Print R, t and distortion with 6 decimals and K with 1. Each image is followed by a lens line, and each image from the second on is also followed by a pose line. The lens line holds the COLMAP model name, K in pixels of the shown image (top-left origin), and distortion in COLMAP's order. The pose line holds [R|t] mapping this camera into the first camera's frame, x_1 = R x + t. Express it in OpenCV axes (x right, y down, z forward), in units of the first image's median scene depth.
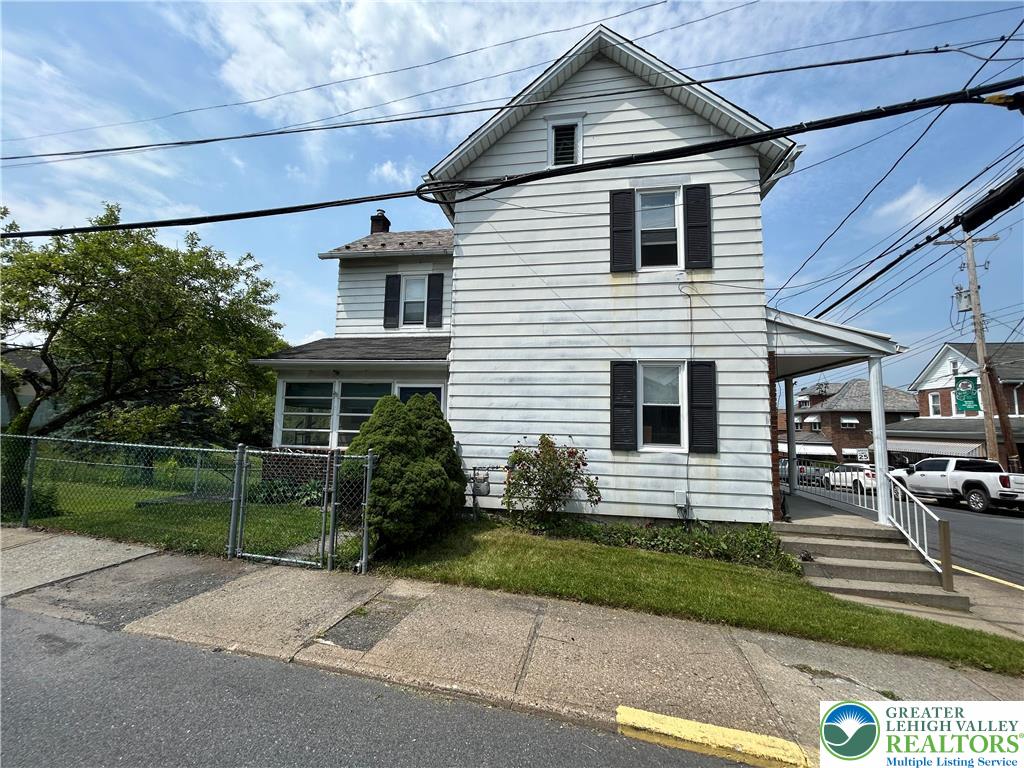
lens RADIAL K [[411.4, 0, 512.6], [0, 411.4, 384.9], [0, 0, 1]] dist [0.000768, 0.000760]
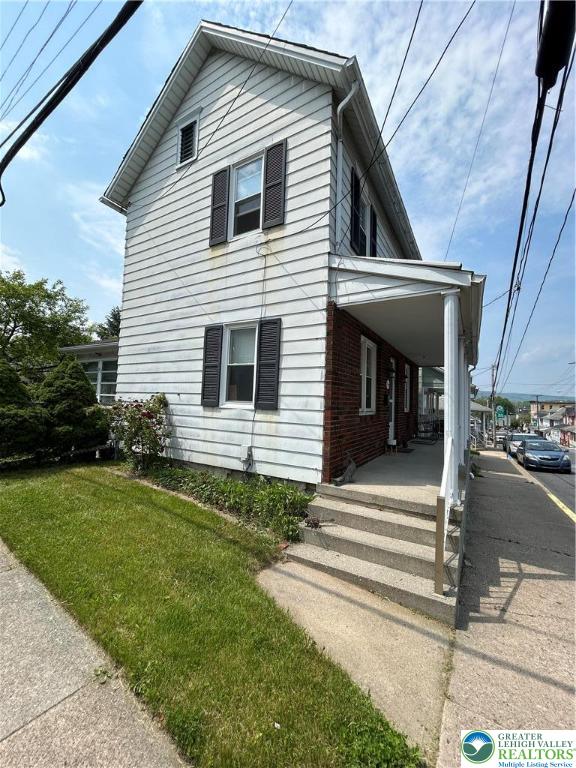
lens RADIAL K [[308.6, 0, 287.3], [0, 308.6, 384.6], [0, 0, 1]] dist [0.000768, 0.000760]
pose [[0.928367, -0.012406, -0.371459, 0.746079], [0.024979, 0.999266, 0.029056, 0.078169], [0.370825, -0.036253, 0.927995, 0.296112]]
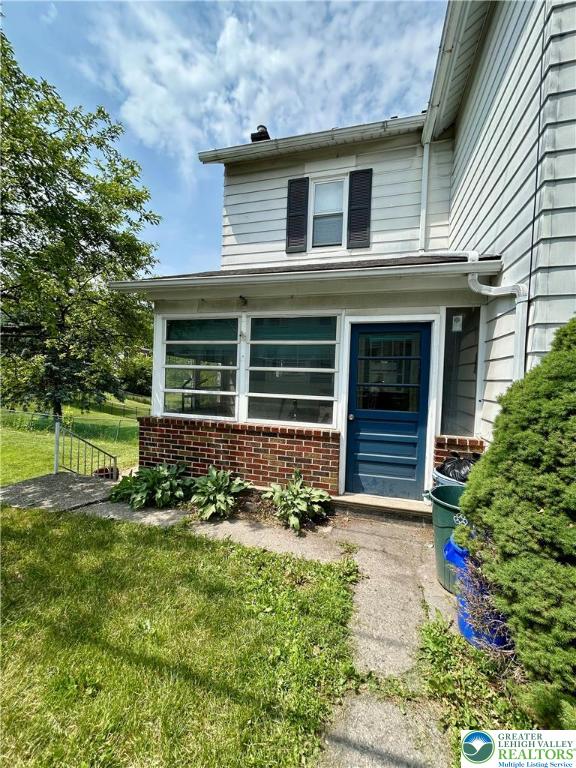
lens RADIAL K [[308.6, 0, 292.3], [0, 308.6, 381.6], [0, 0, 1]] dist [0.000768, 0.000760]
pose [[0.994866, 0.010881, -0.100619, -0.387804], [-0.000208, 0.994421, 0.105485, 0.052804], [0.101205, -0.104923, 0.989317, 0.674751]]
